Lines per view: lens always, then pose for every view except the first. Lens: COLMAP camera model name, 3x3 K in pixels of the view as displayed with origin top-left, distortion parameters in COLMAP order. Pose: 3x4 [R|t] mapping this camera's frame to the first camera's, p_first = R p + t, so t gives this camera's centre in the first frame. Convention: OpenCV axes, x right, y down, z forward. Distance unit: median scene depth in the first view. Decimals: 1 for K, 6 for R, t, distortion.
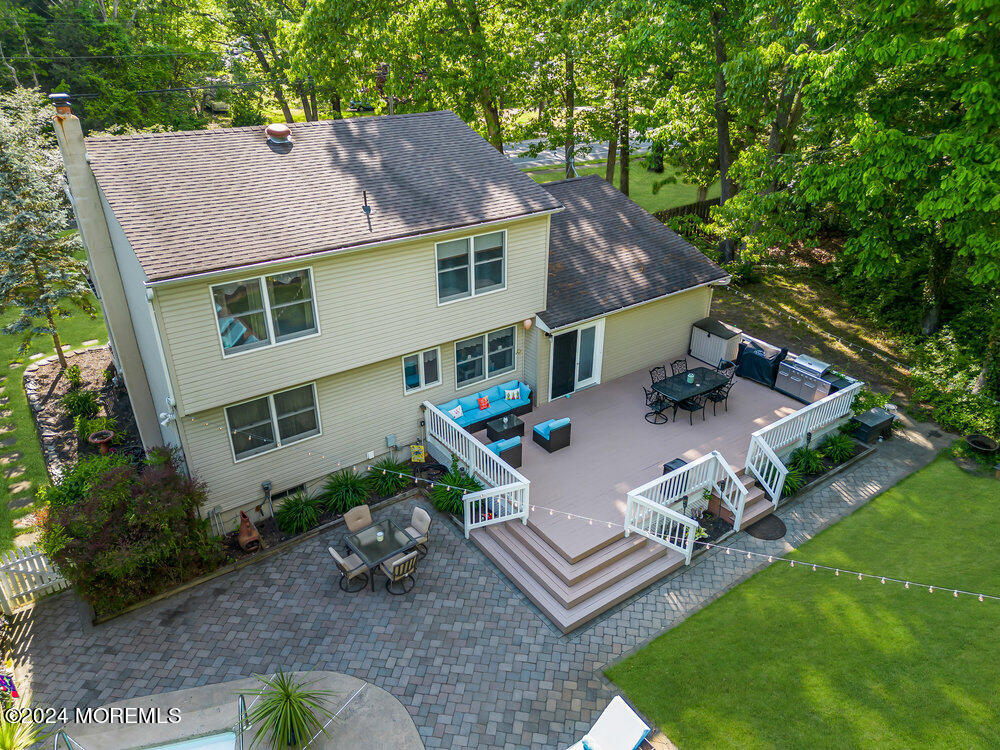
lens RADIAL K [[685.9, 0, 500.0], [0, 685.9, 375.0], [0, 0, 1]] dist [0.061069, -0.000860]
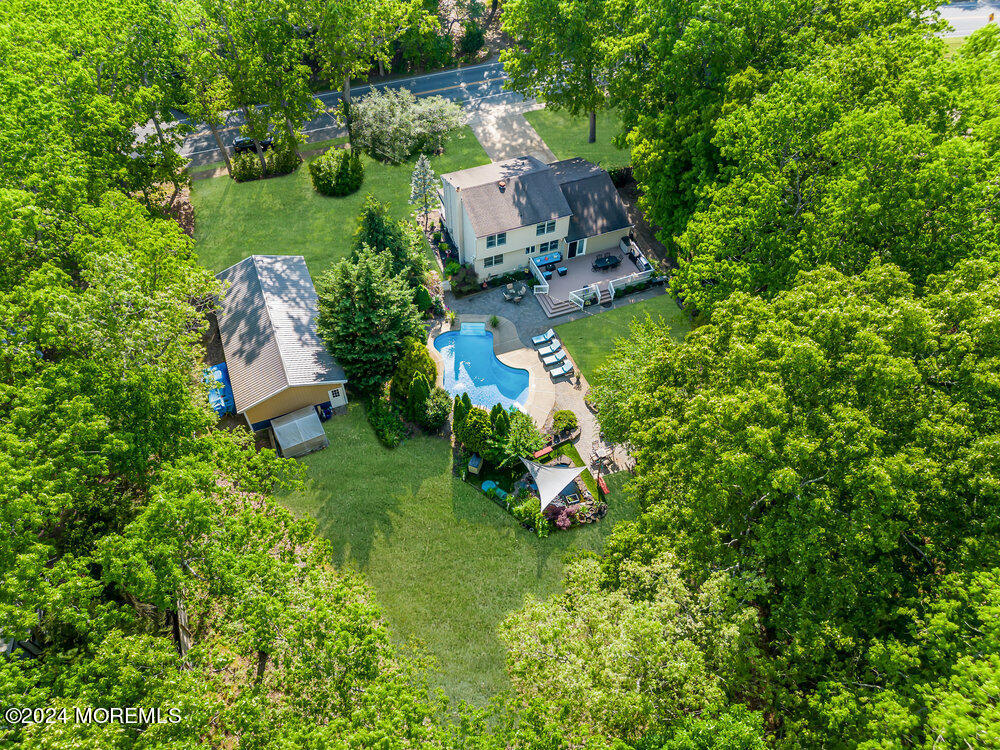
lens RADIAL K [[685.9, 0, 500.0], [0, 685.9, 375.0], [0, 0, 1]] dist [0.061069, -0.000860]
pose [[0.968977, 0.192273, -0.155287, 0.448126], [-0.115174, 0.907209, 0.404607, -0.900620], [0.218672, -0.374170, 0.901210, -2.729188]]
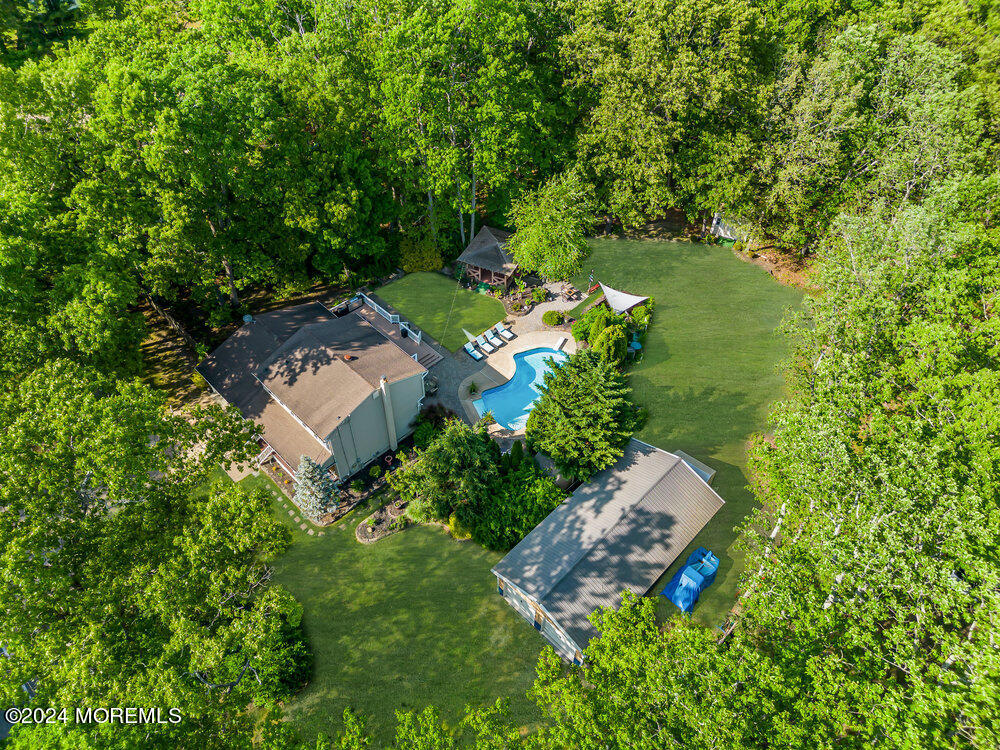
lens RADIAL K [[685.9, 0, 500.0], [0, 685.9, 375.0], [0, 0, 1]] dist [0.061069, -0.000860]
pose [[-0.149799, -0.742483, 0.652901, -2.488168], [0.443901, 0.539551, 0.715427, -2.212313], [-0.883466, 0.396994, 0.248765, -0.410153]]
